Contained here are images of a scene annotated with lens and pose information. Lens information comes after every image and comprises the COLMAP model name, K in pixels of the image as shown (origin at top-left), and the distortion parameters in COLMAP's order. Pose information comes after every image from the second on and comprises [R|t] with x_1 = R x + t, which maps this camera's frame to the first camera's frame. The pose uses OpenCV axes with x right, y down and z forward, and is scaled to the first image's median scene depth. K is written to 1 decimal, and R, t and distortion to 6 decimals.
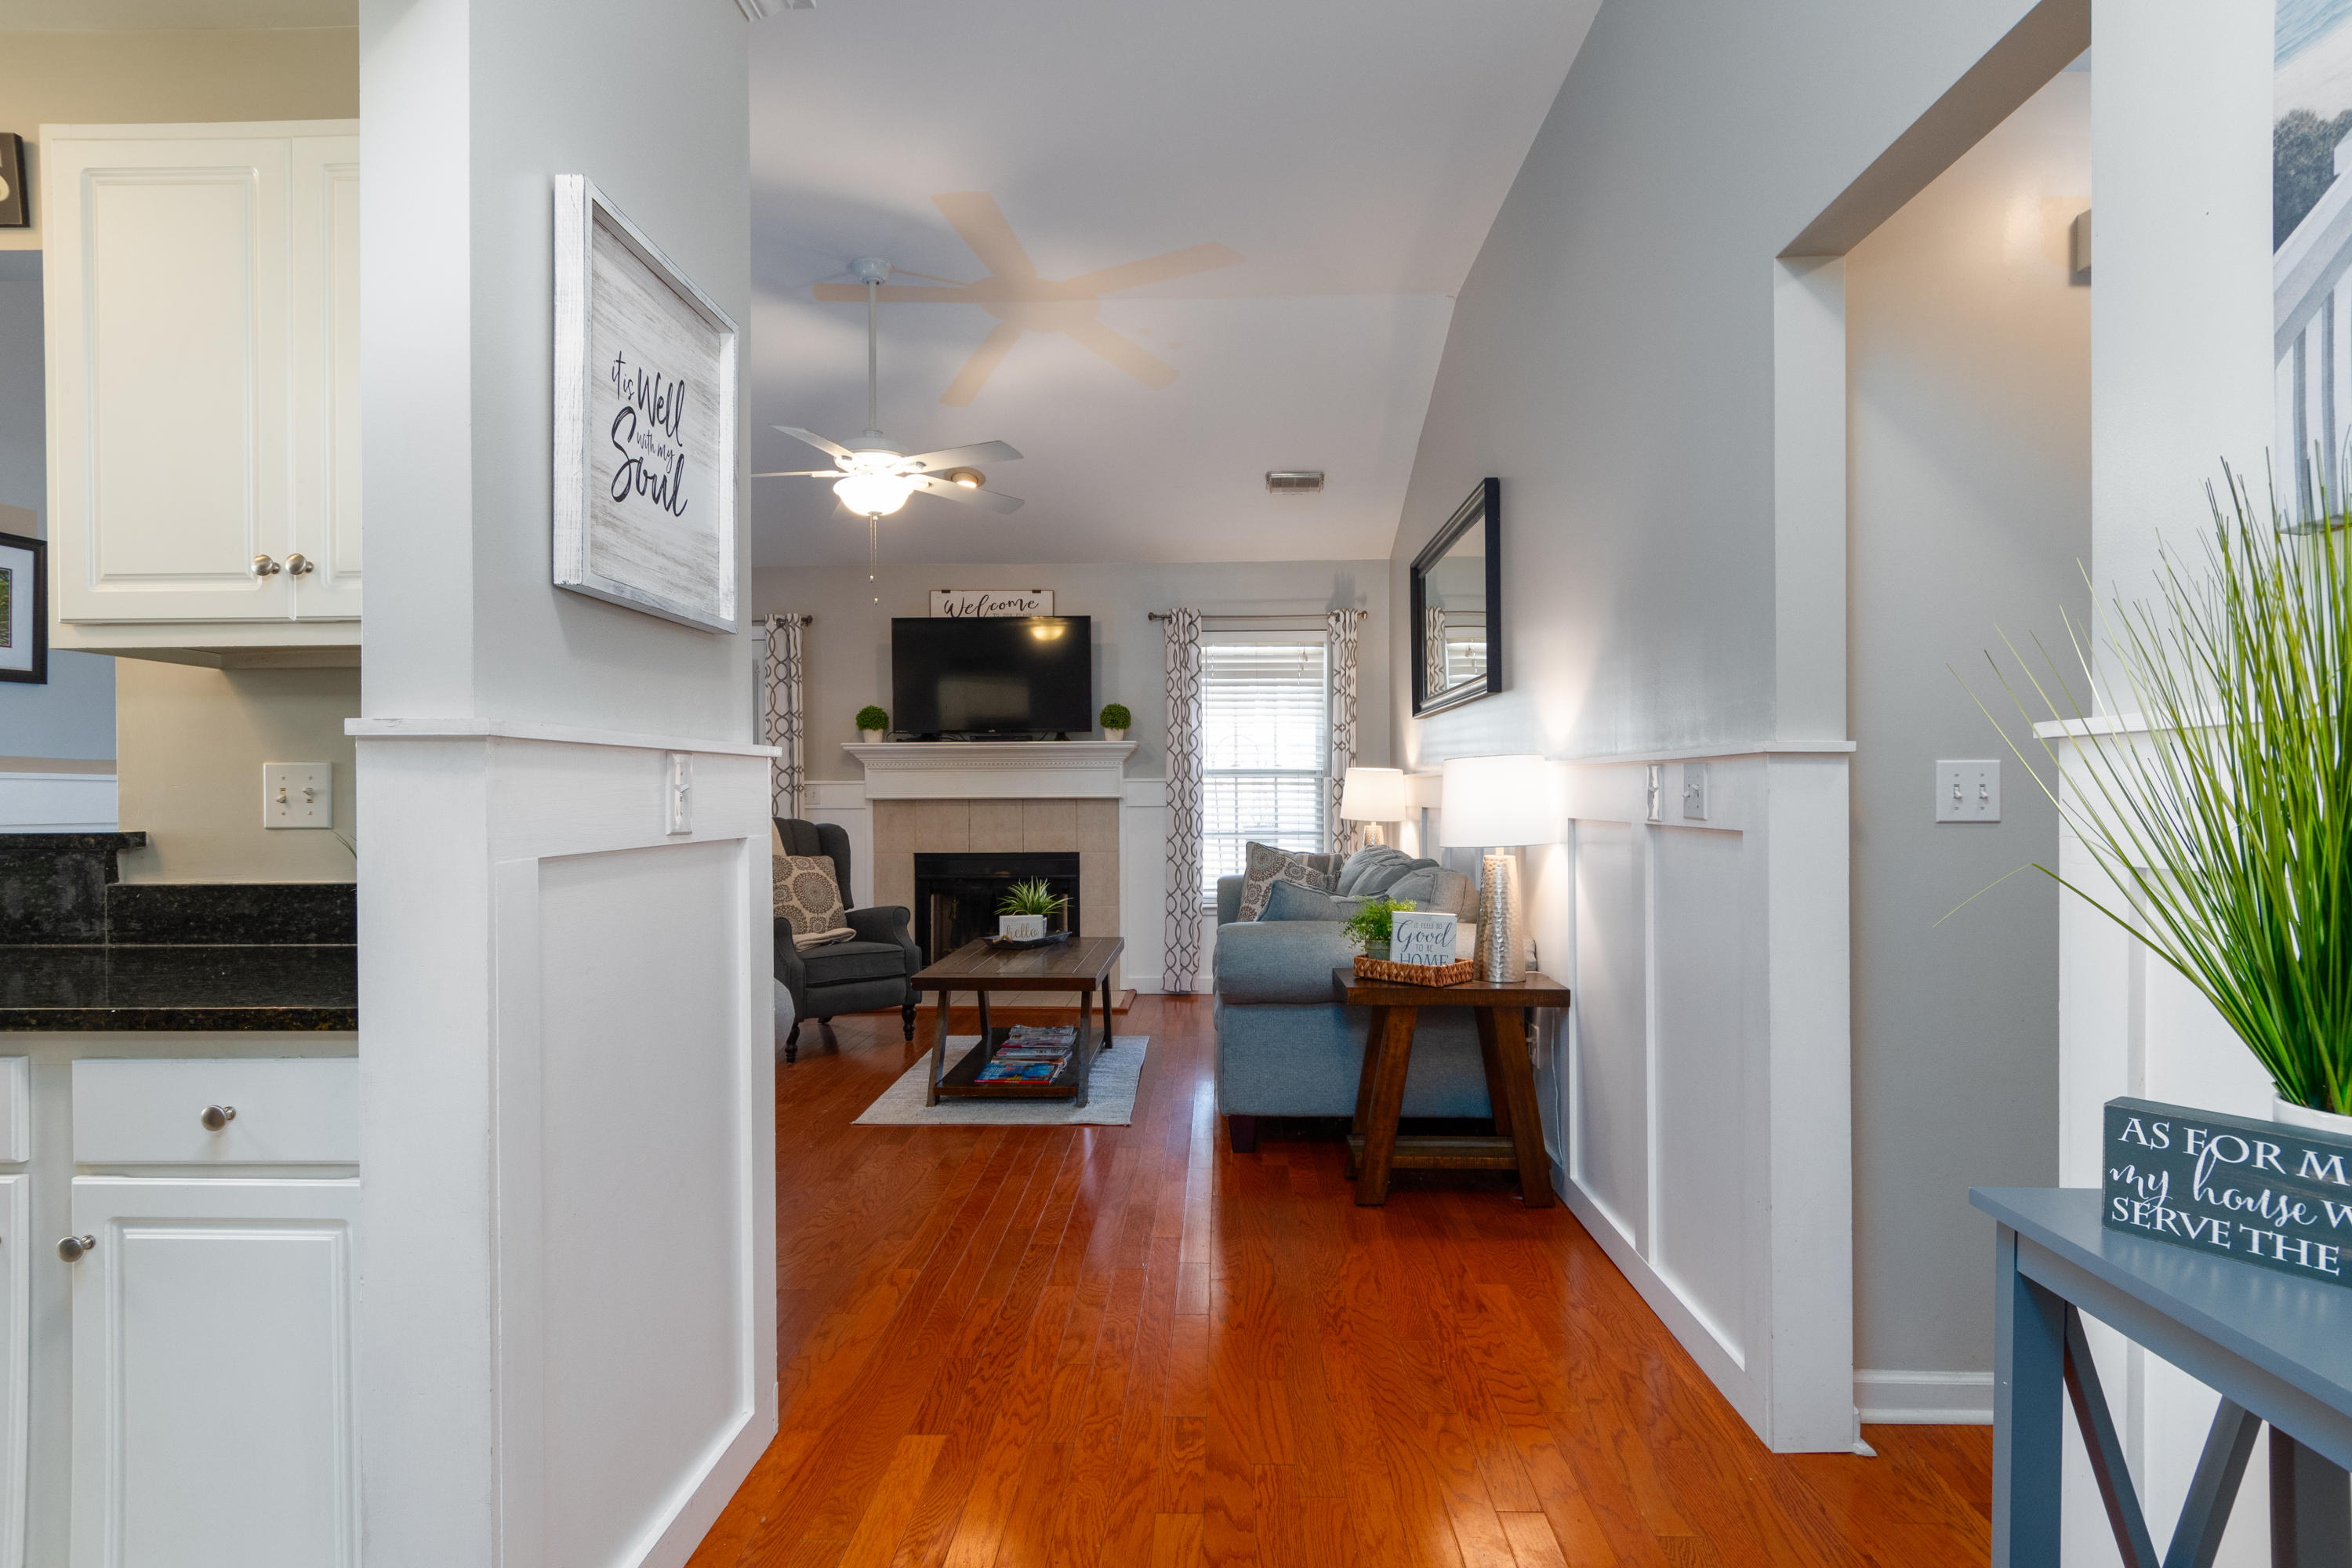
lens RADIAL K [[1241.7, 0, 1177.4], [0, 1241.7, 798.0], [0, 0, 1]] dist [0.001033, 0.001079]
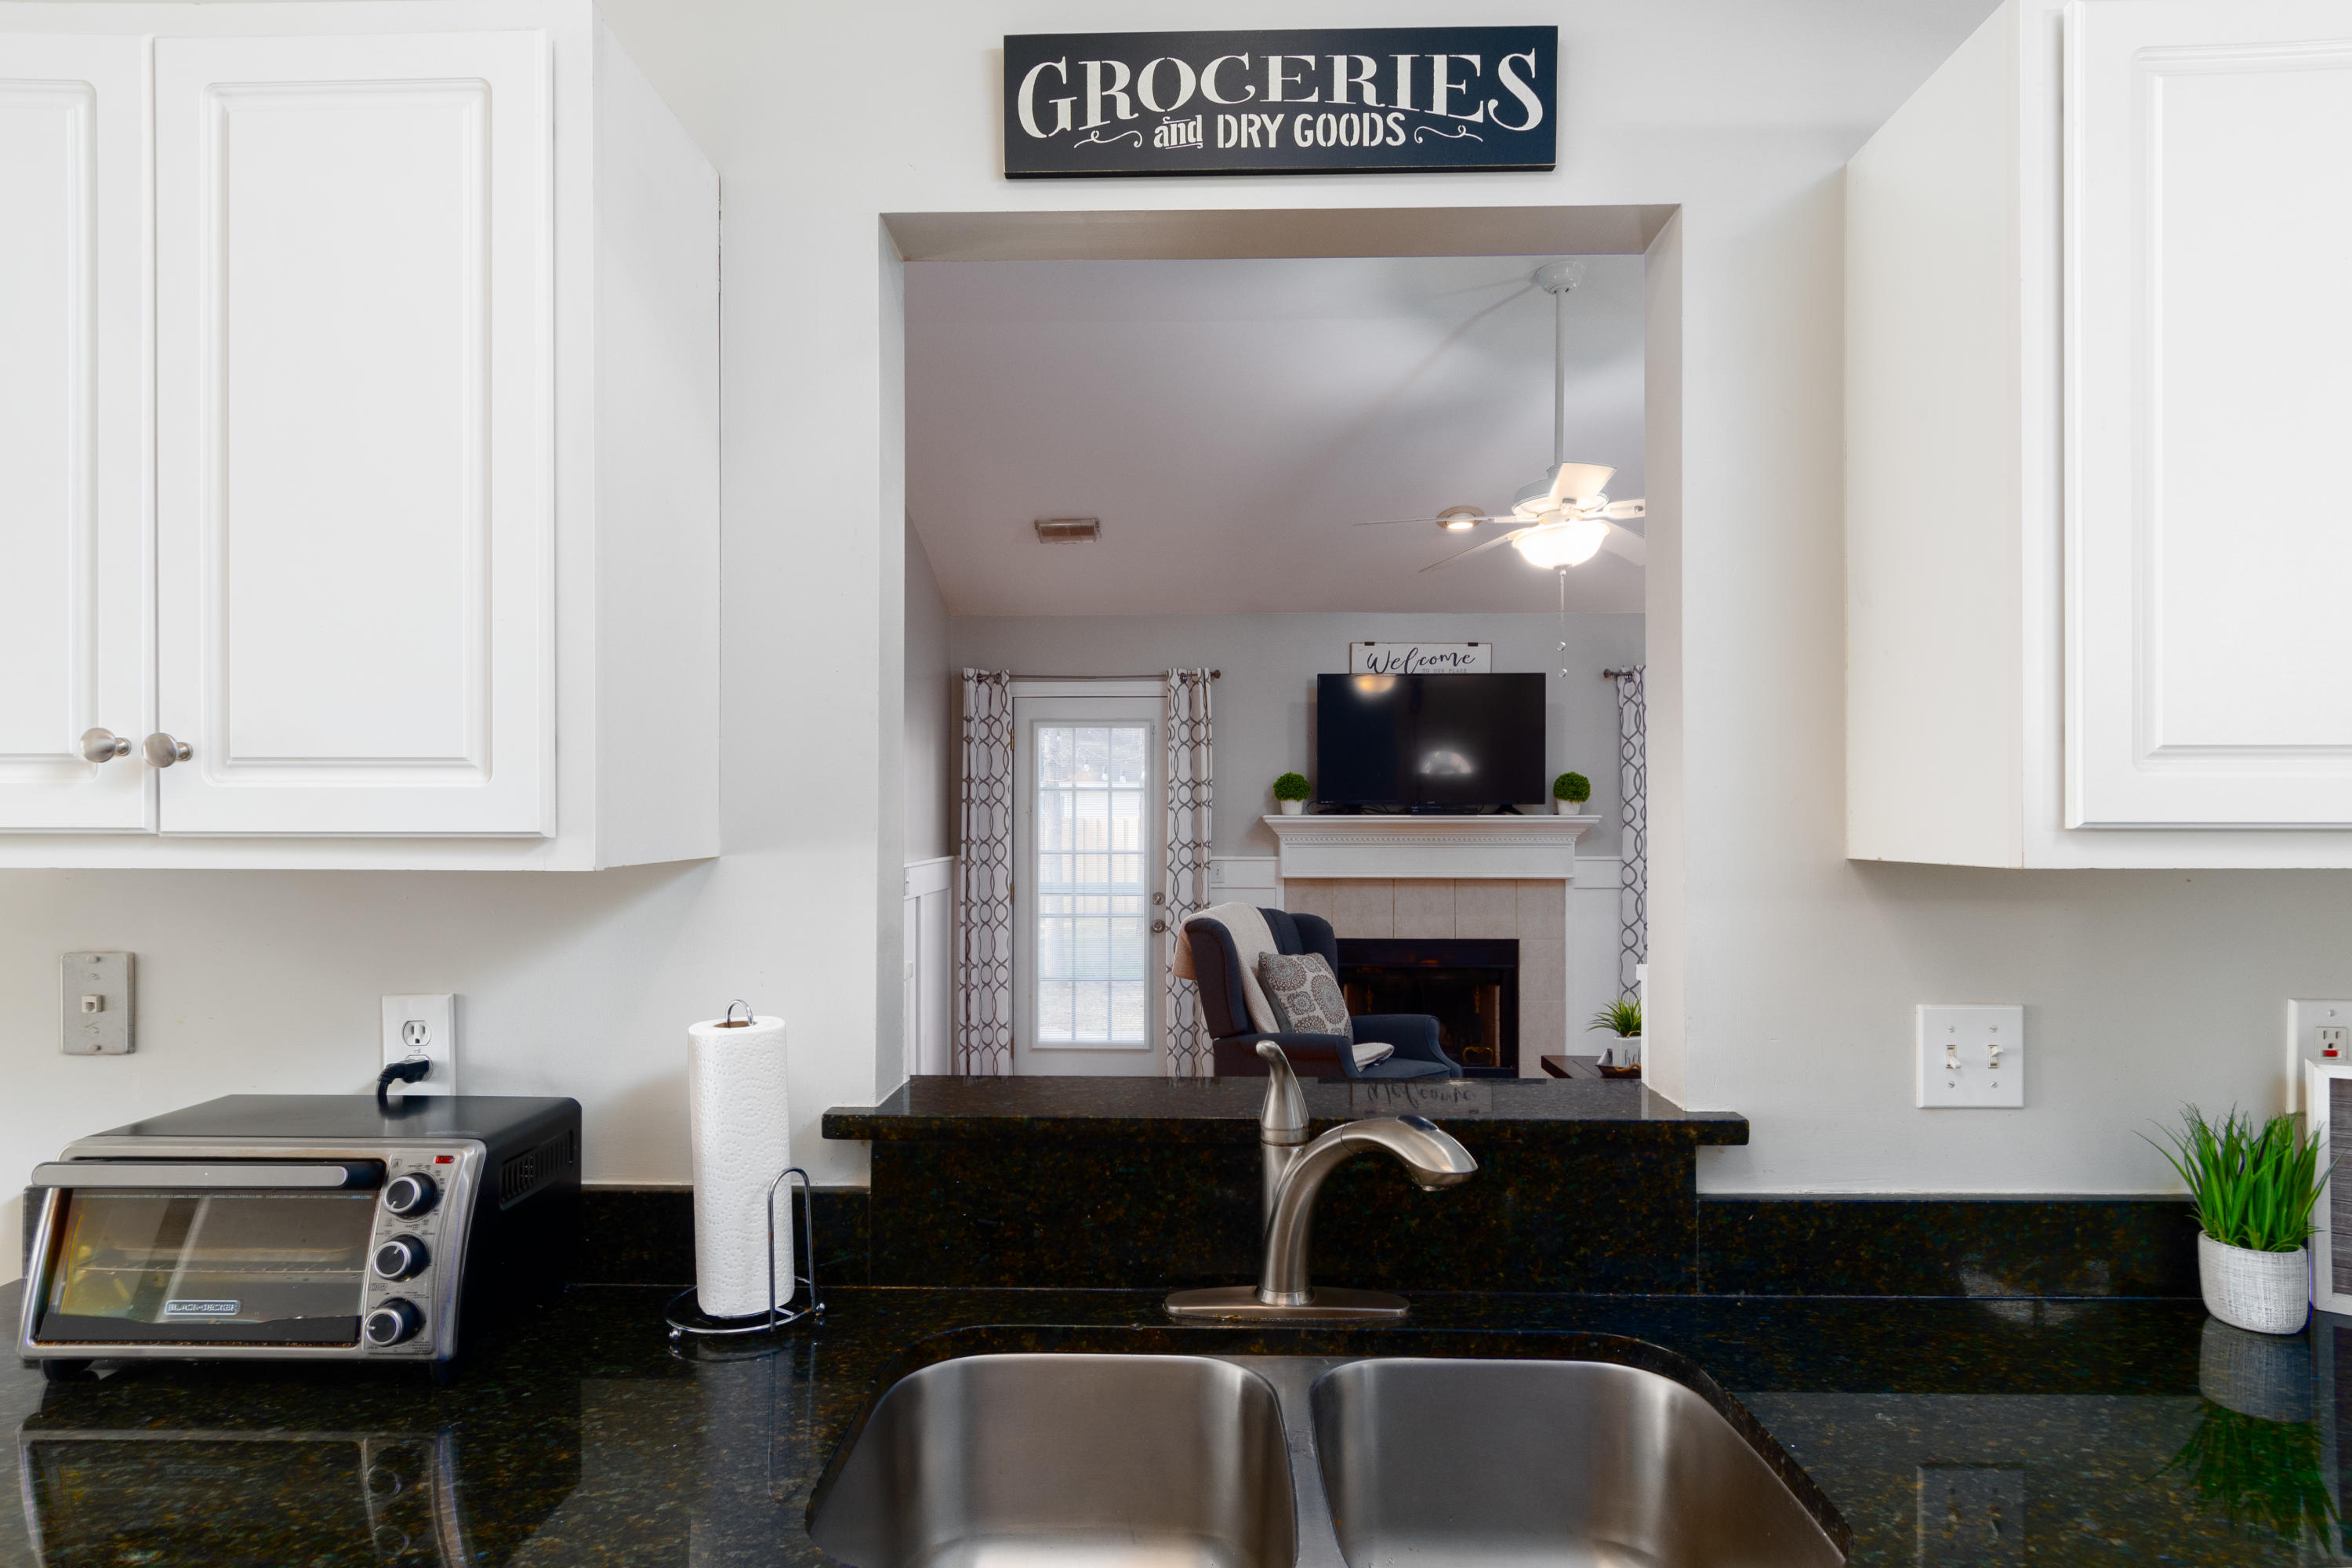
lens RADIAL K [[1241.7, 0, 1121.2], [0, 1241.7, 823.3], [0, 0, 1]] dist [0.001033, 0.001079]
pose [[0.999975, 0.007041, -0.001116, -0.369447], [-0.007040, 0.999975, 0.000559, -0.038463], [0.001120, -0.000551, 0.999999, 0.116860]]
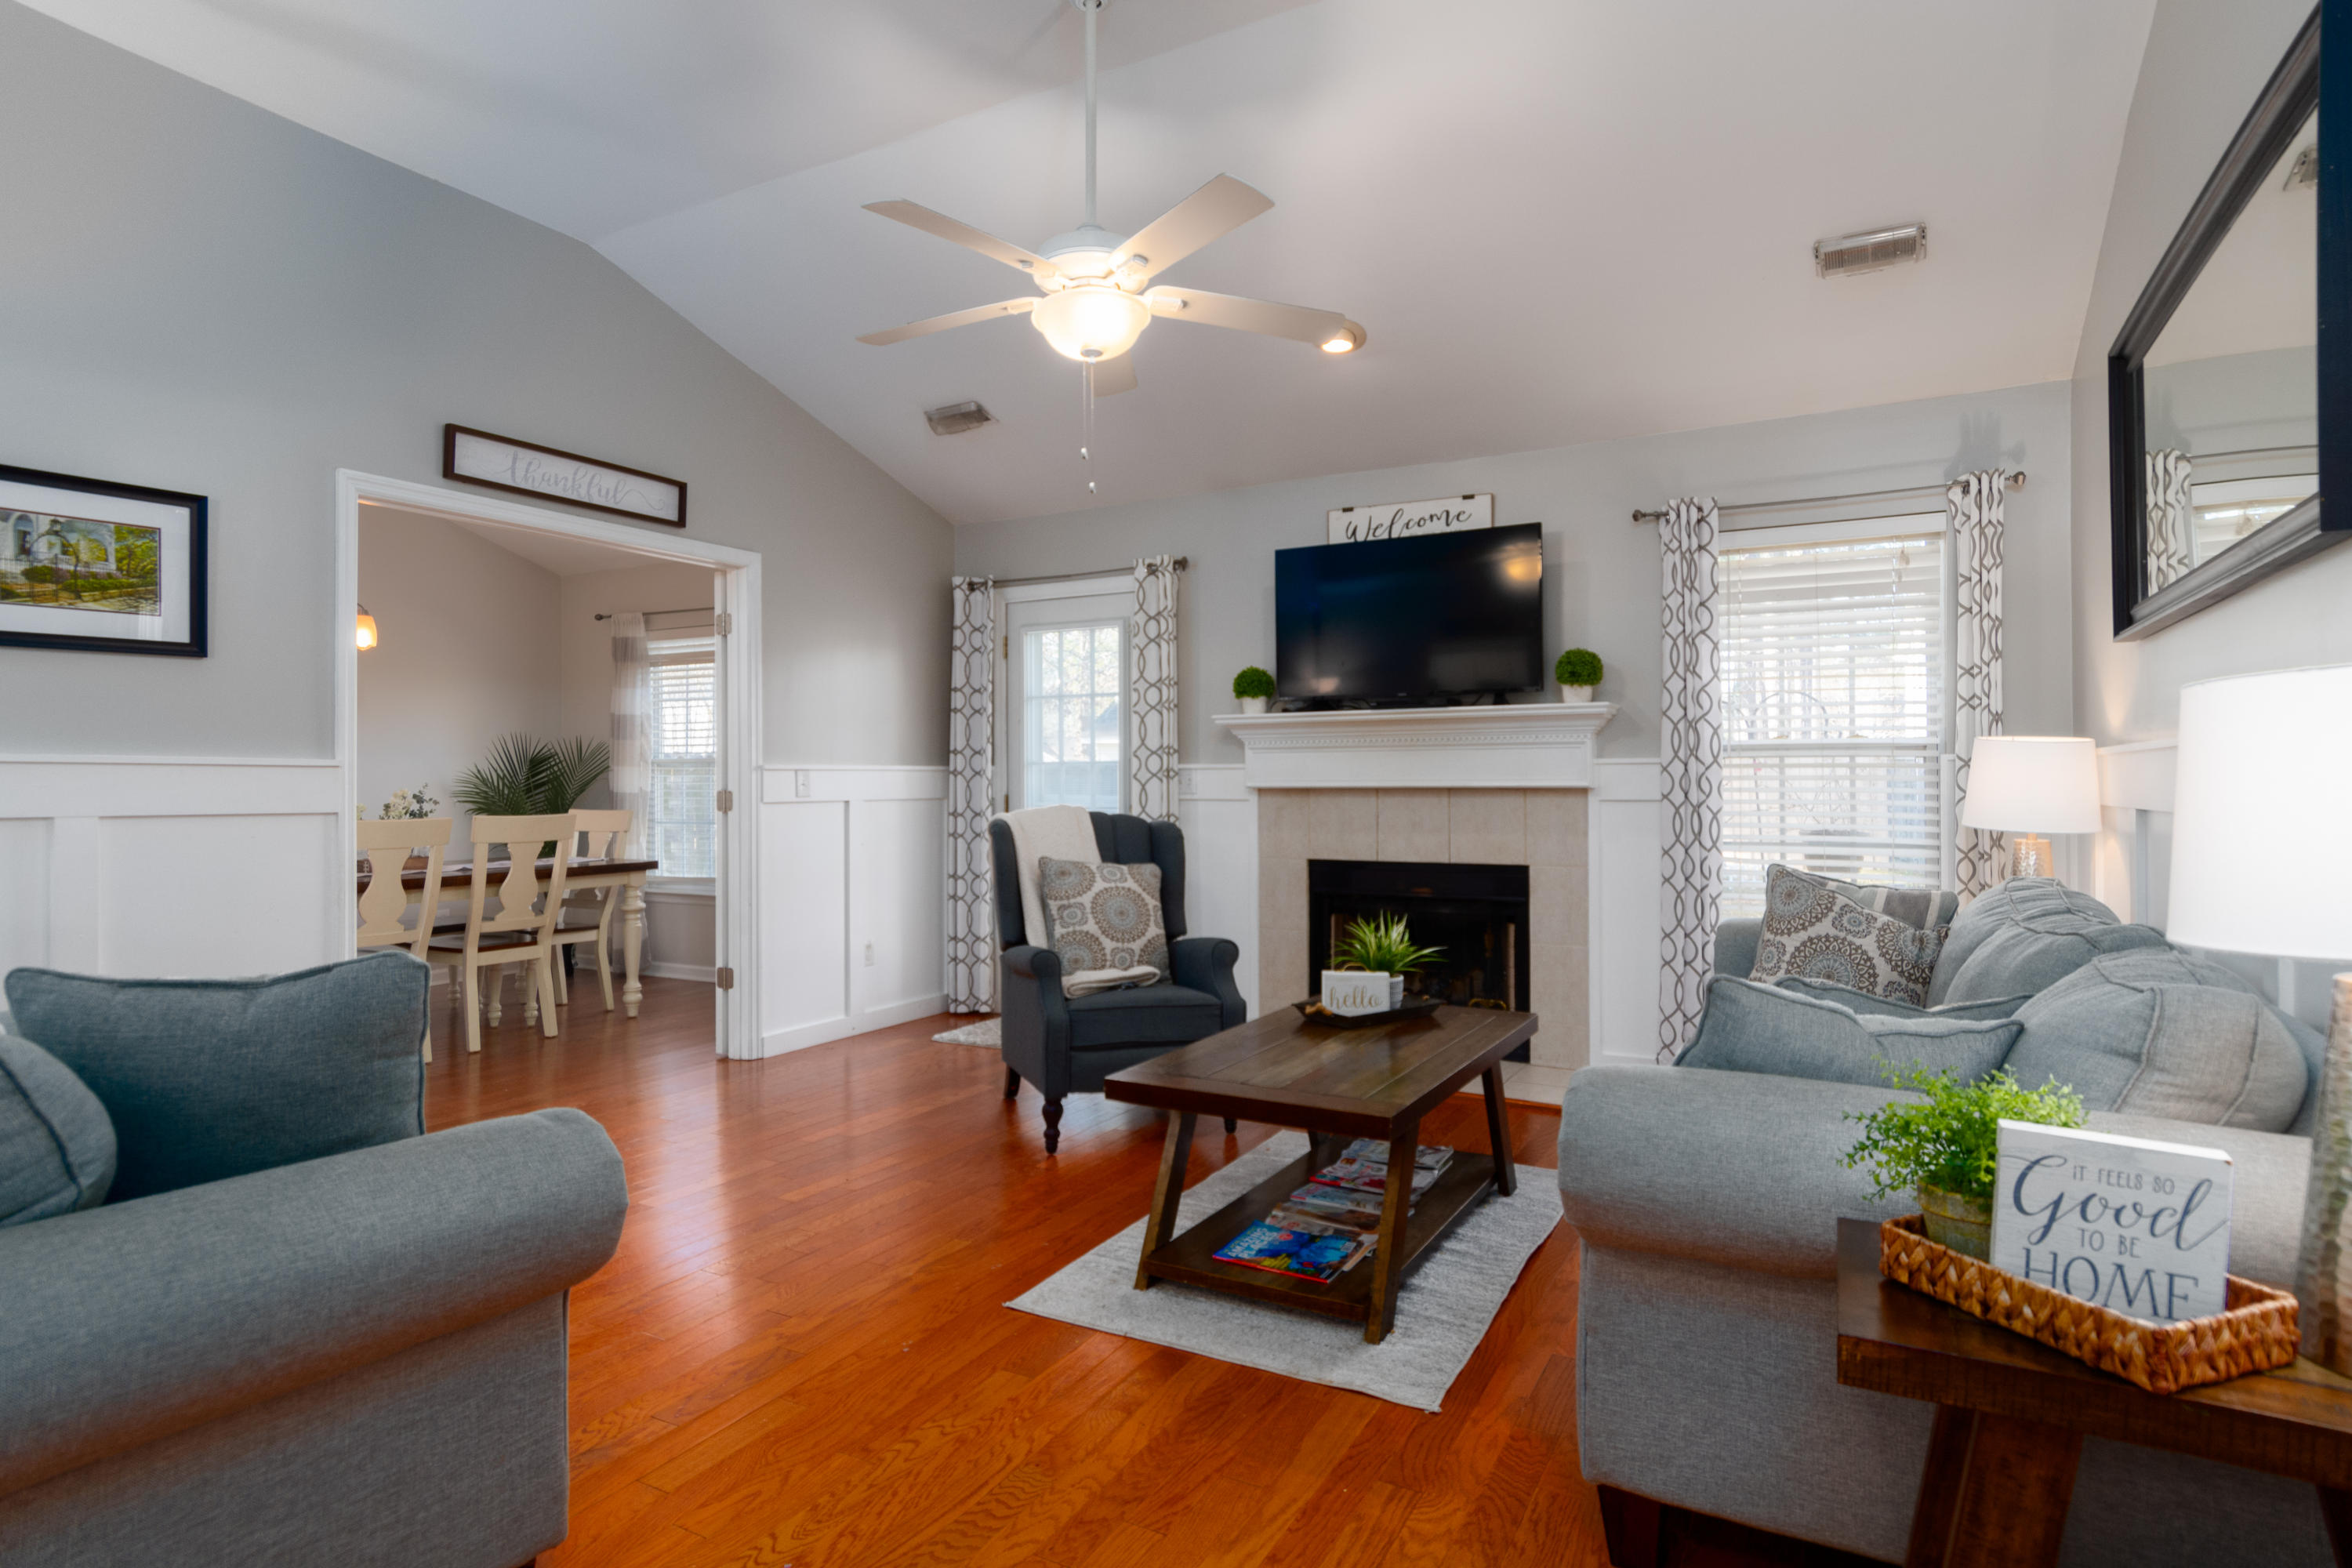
lens RADIAL K [[1241.7, 0, 1183.1], [0, 1241.7, 771.1], [0, 0, 1]] dist [0.001033, 0.001079]
pose [[0.890436, -0.001936, -0.455104, 0.066019], [-0.002638, 0.999952, -0.009416, -0.002099], [0.455101, 0.009585, 0.890388, 0.299172]]
